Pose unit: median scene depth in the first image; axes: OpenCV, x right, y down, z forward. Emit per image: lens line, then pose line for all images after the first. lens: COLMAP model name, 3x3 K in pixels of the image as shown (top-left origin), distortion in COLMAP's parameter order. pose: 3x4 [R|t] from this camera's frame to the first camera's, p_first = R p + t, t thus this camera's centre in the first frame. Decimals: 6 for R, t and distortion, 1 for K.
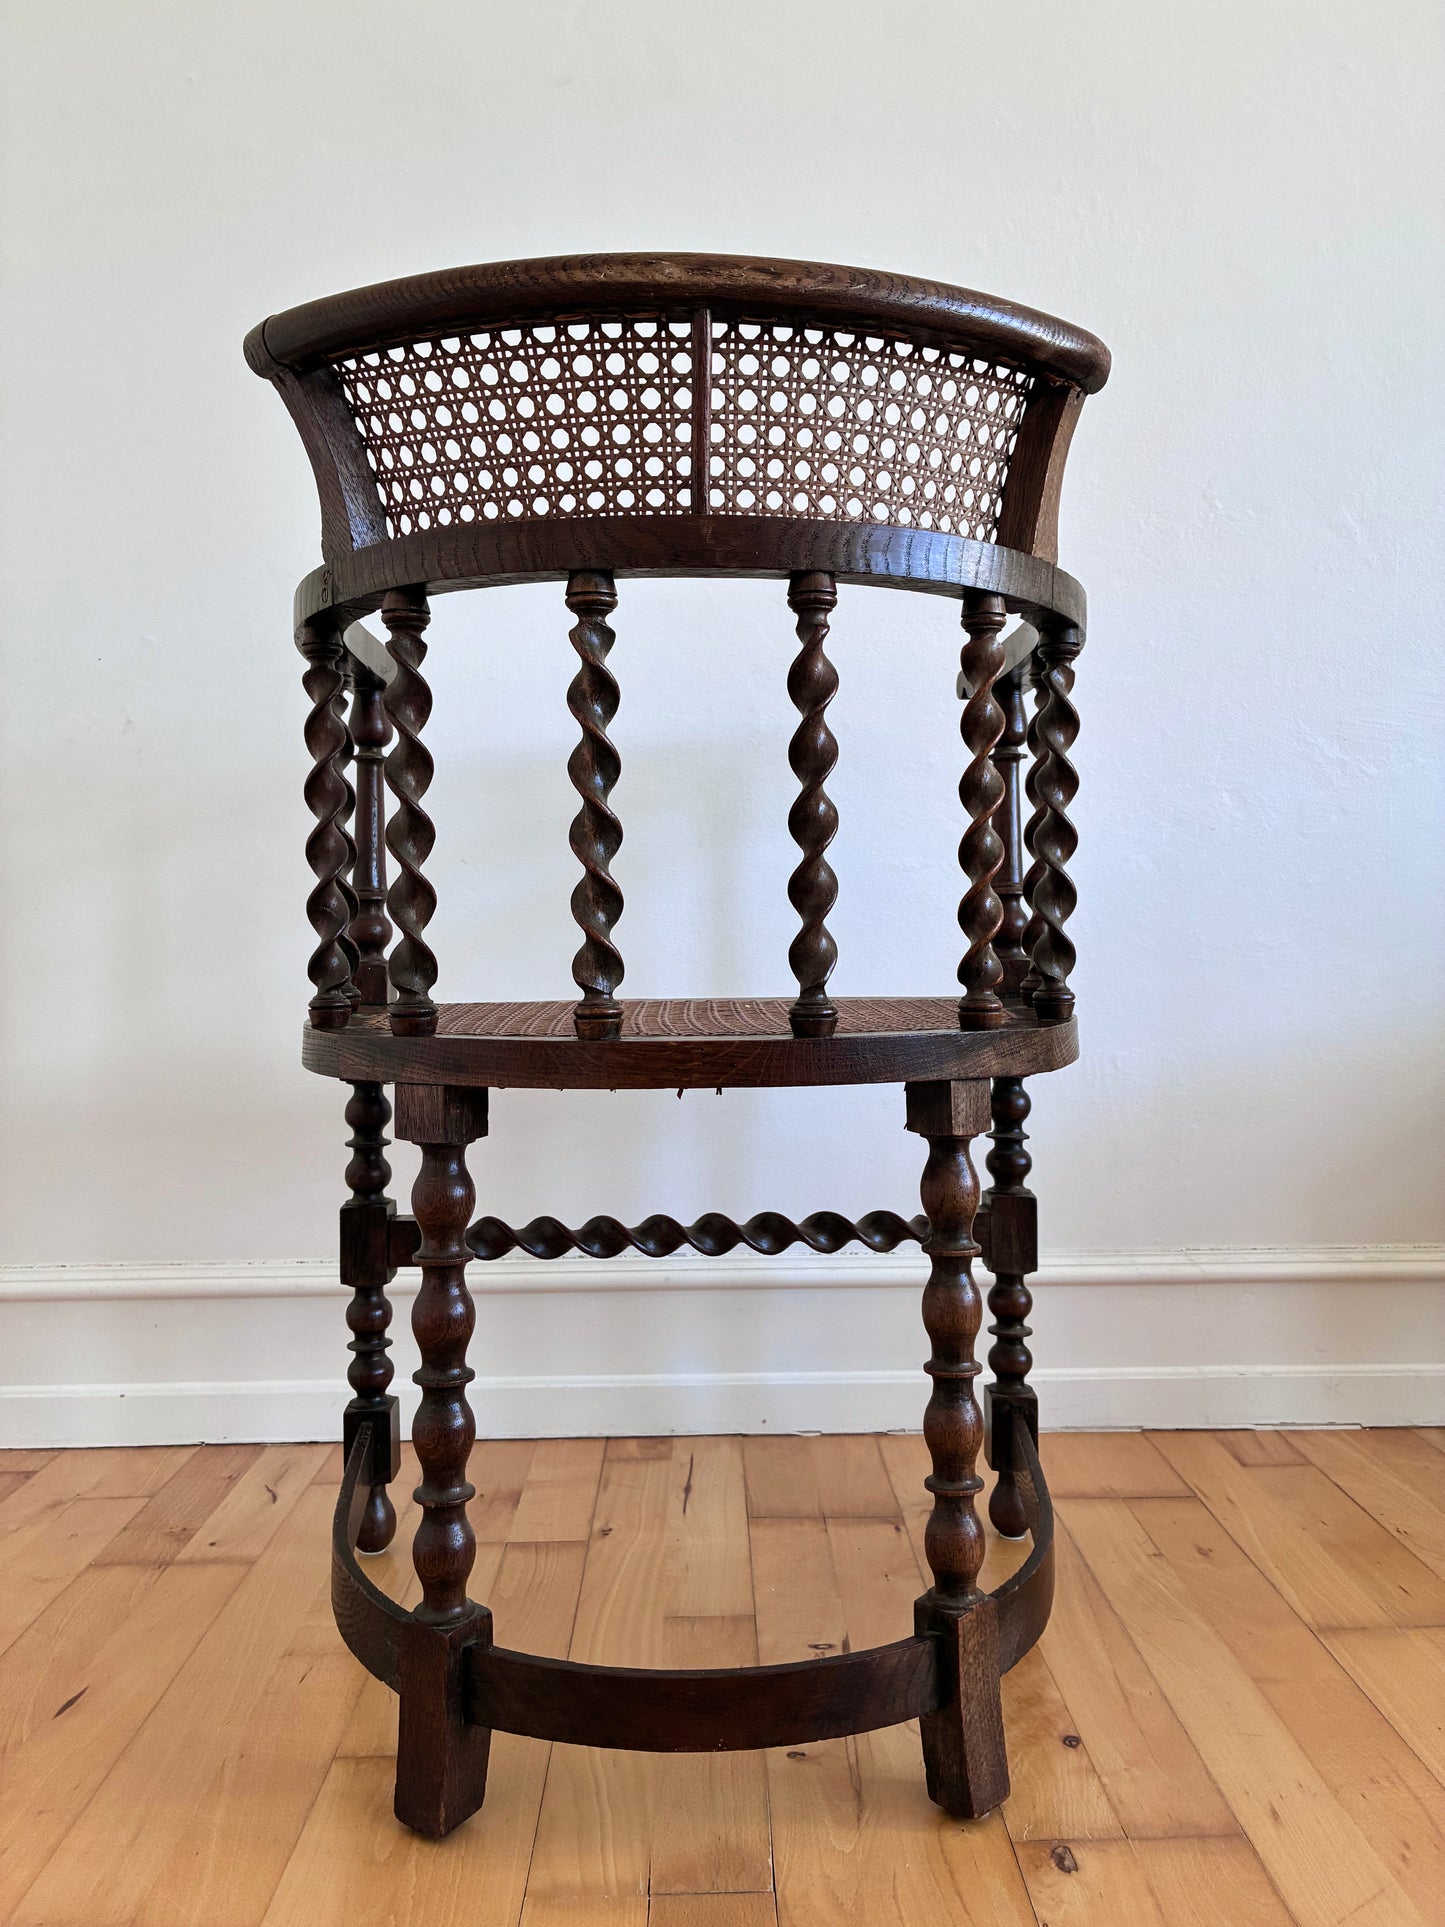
lens RADIAL K [[1491.0, 0, 722.3], [0, 1491.0, 950.1], [0, 0, 1]] dist [0.046928, -0.048554]
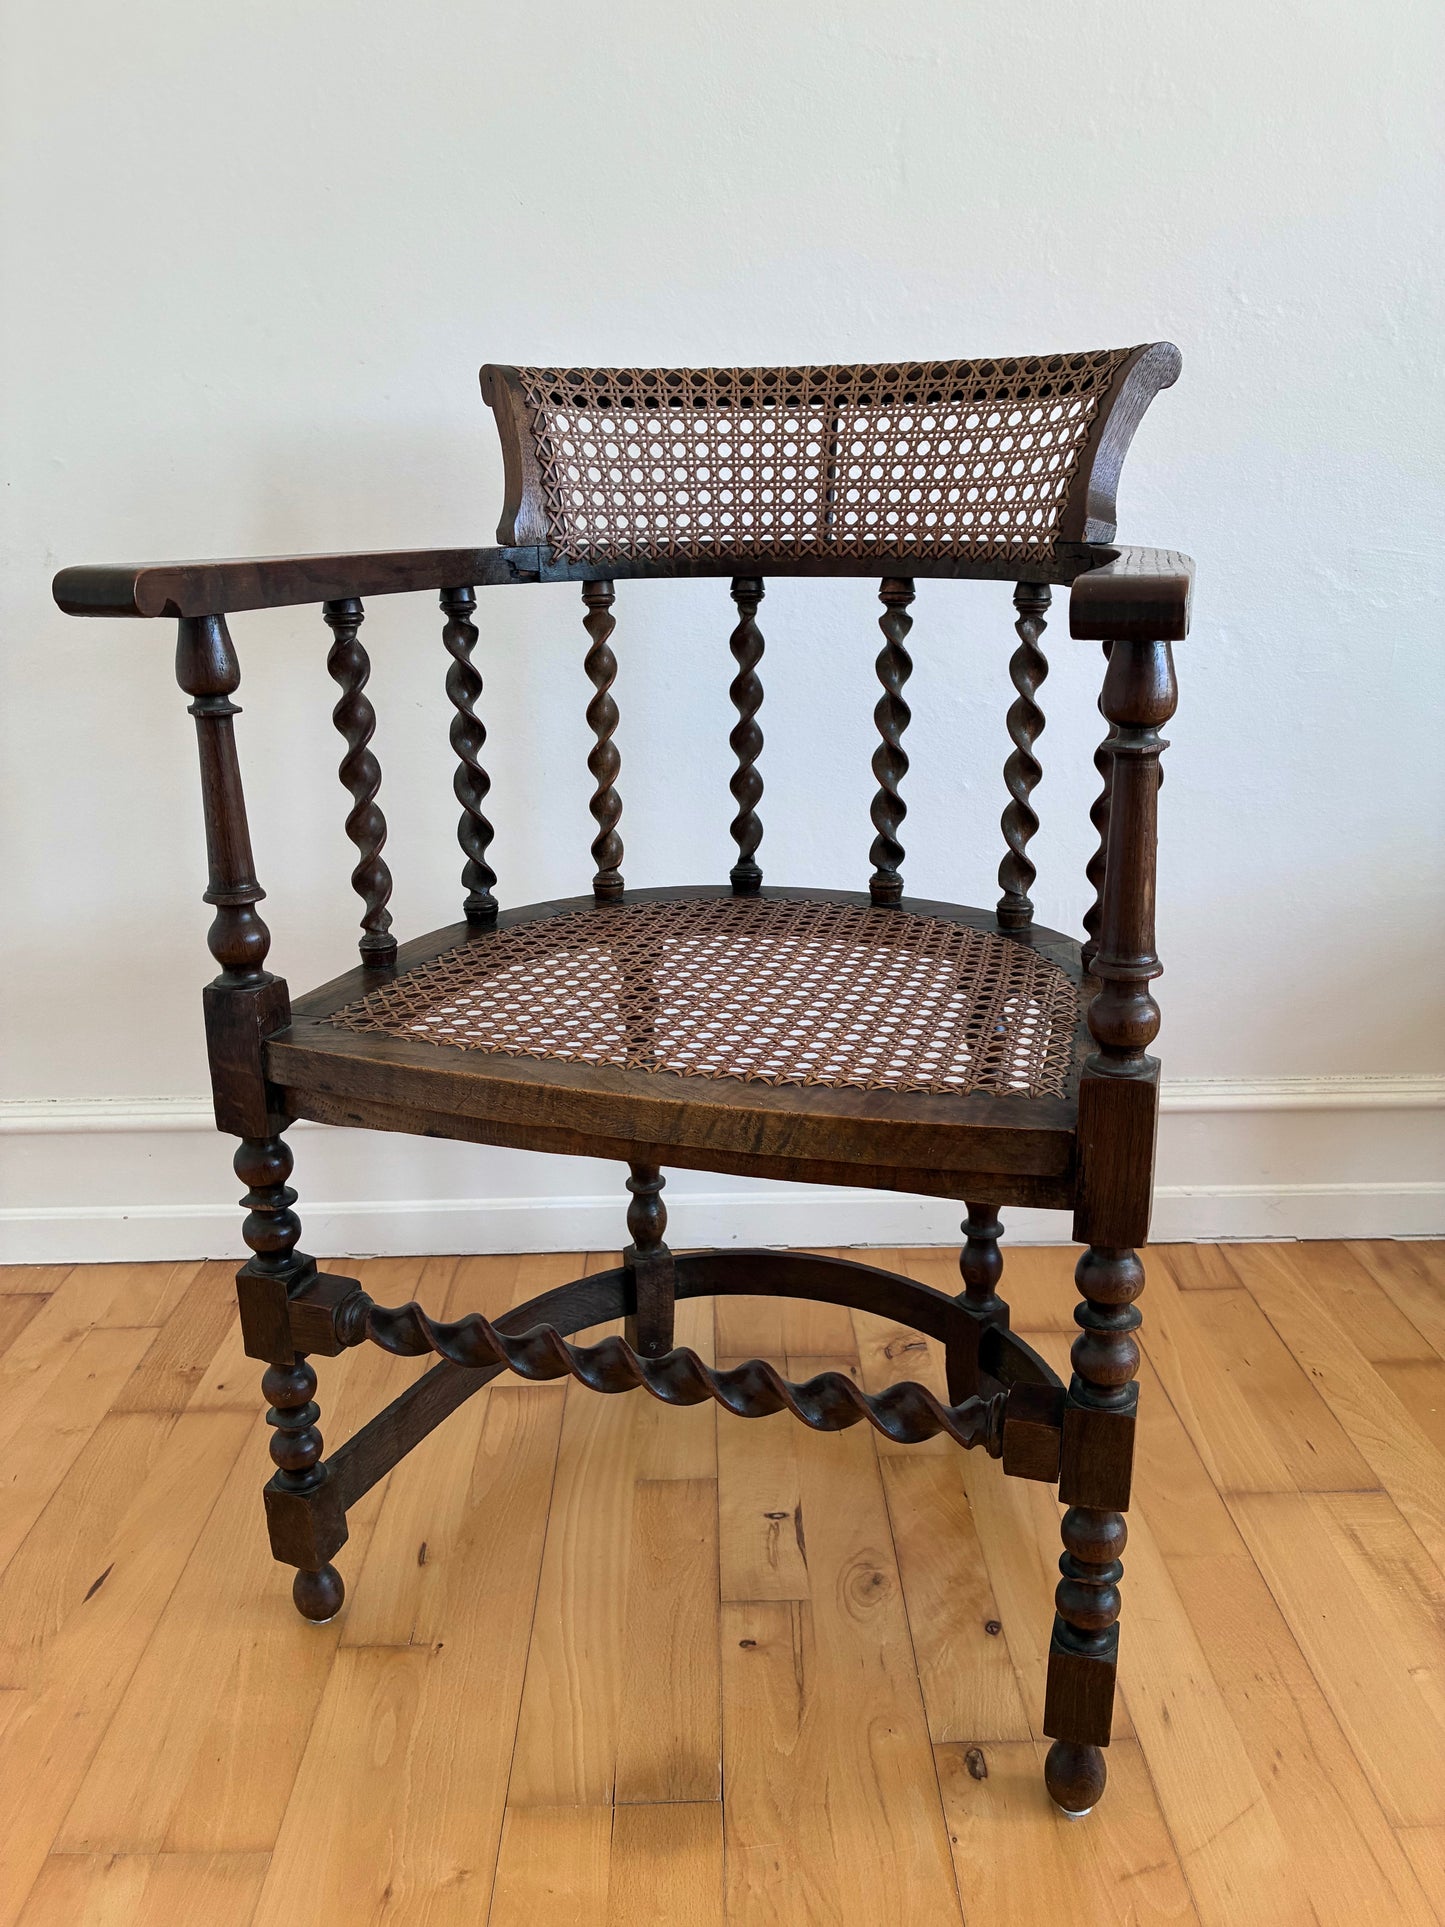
lens RADIAL K [[1491.0, 0, 728.3], [0, 1491.0, 953.3], [0, 0, 1]] dist [0.046928, -0.048554]
pose [[0.999987, -0.003287, 0.003841, 0.023372], [0.002115, 0.962074, 0.272780, -0.198234], [-0.004592, -0.272768, 0.962069, 0.043397]]
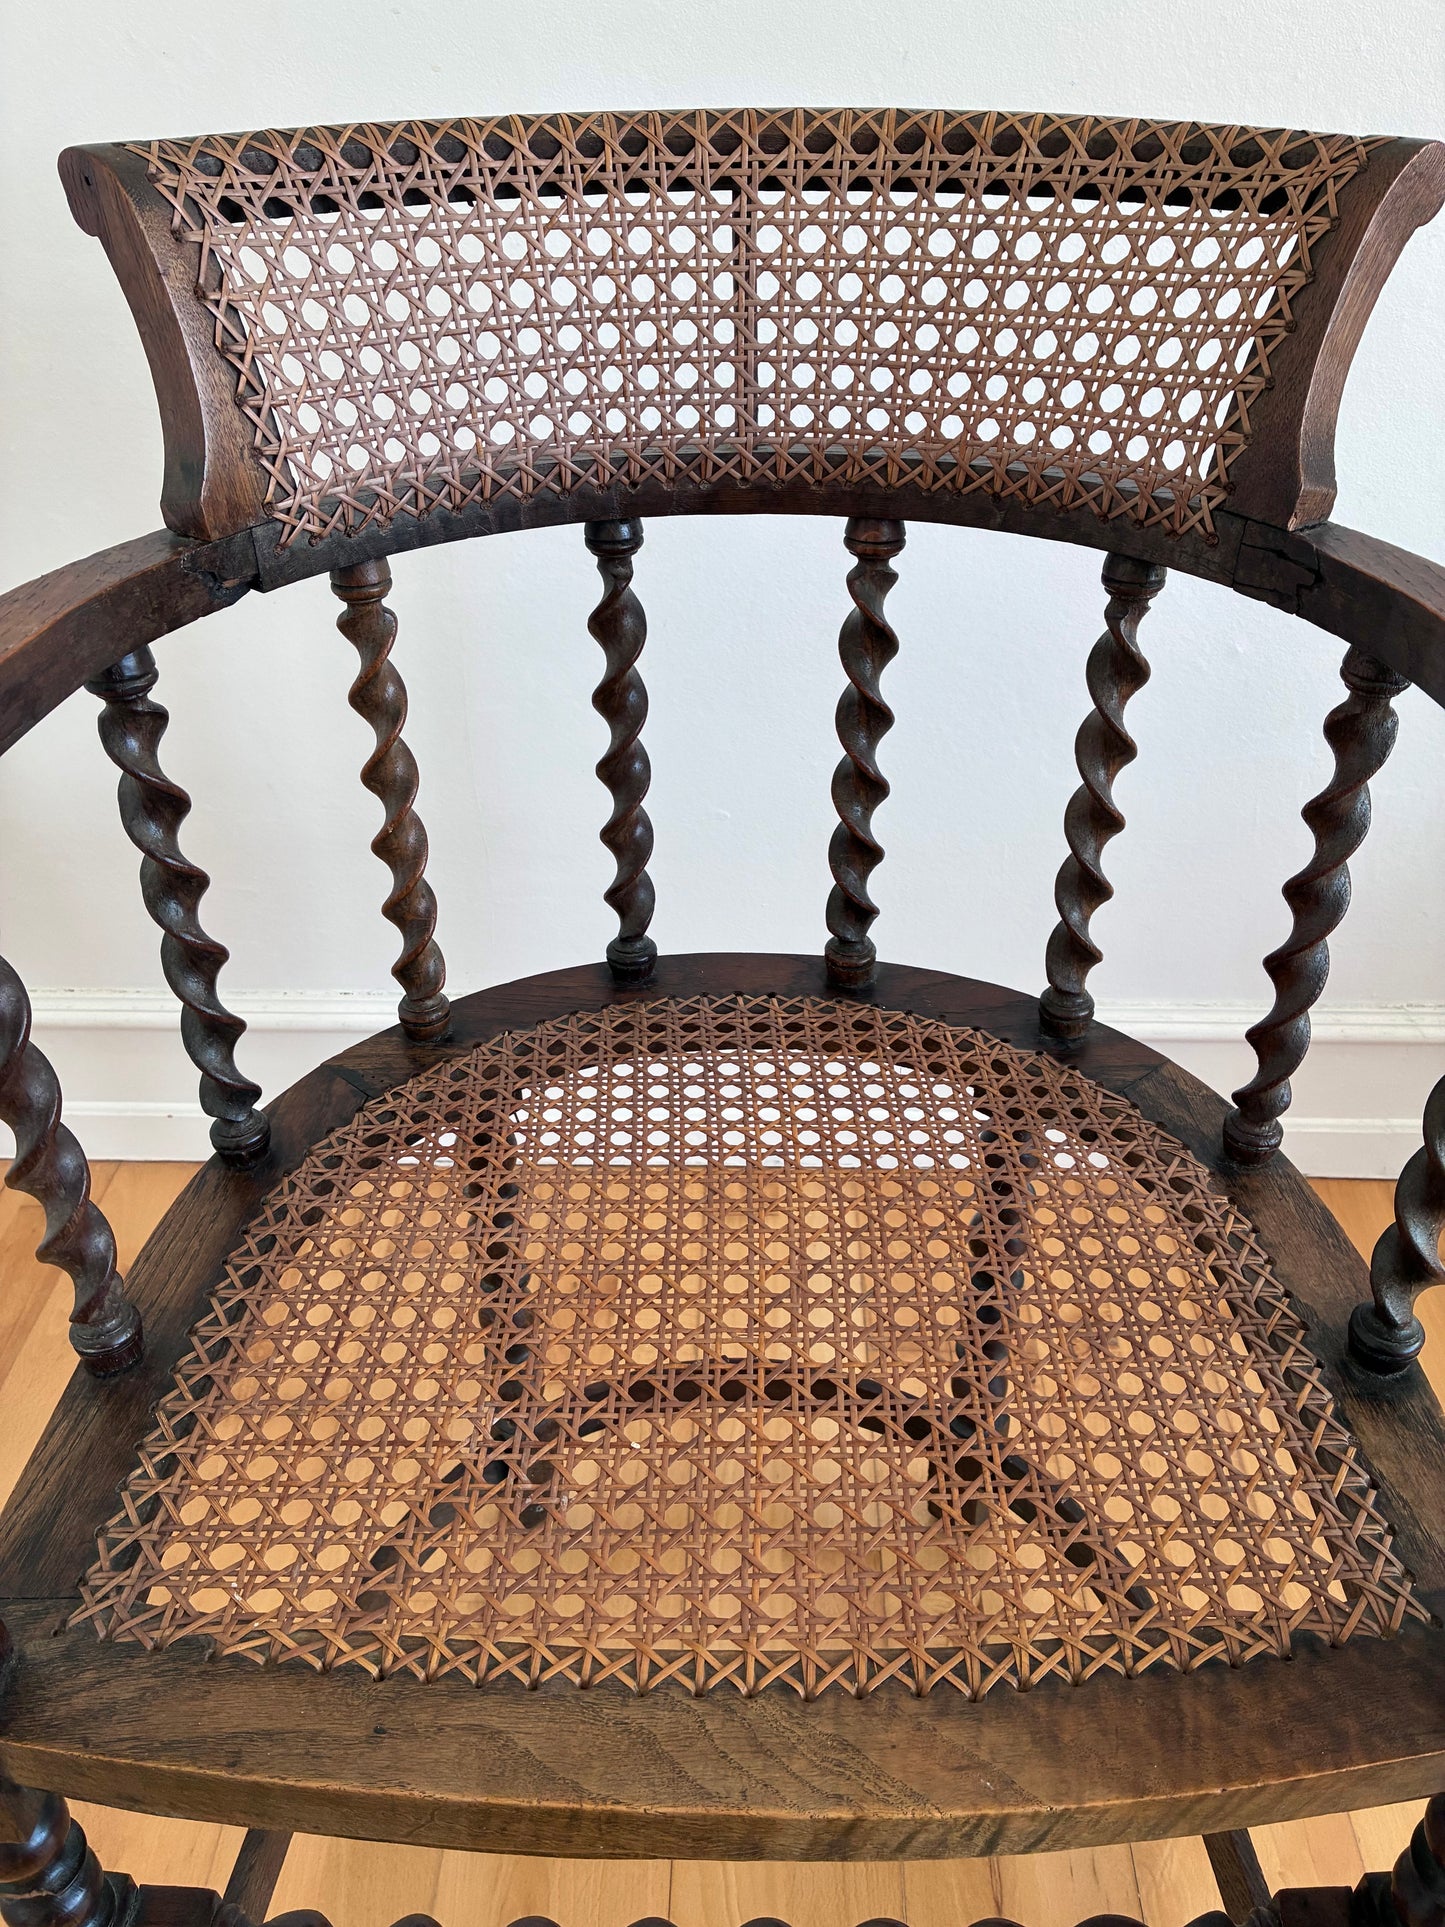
lens RADIAL K [[1491.0, 0, 722.8], [0, 1491.0, 962.8], [0, 0, 1]] dist [0.046928, -0.048554]
pose [[0.957125, -0.163765, 0.238942, -0.076694], [0.004900, 0.833892, 0.551906, -0.330279], [-0.289635, -0.527072, 0.798941, 0.473656]]
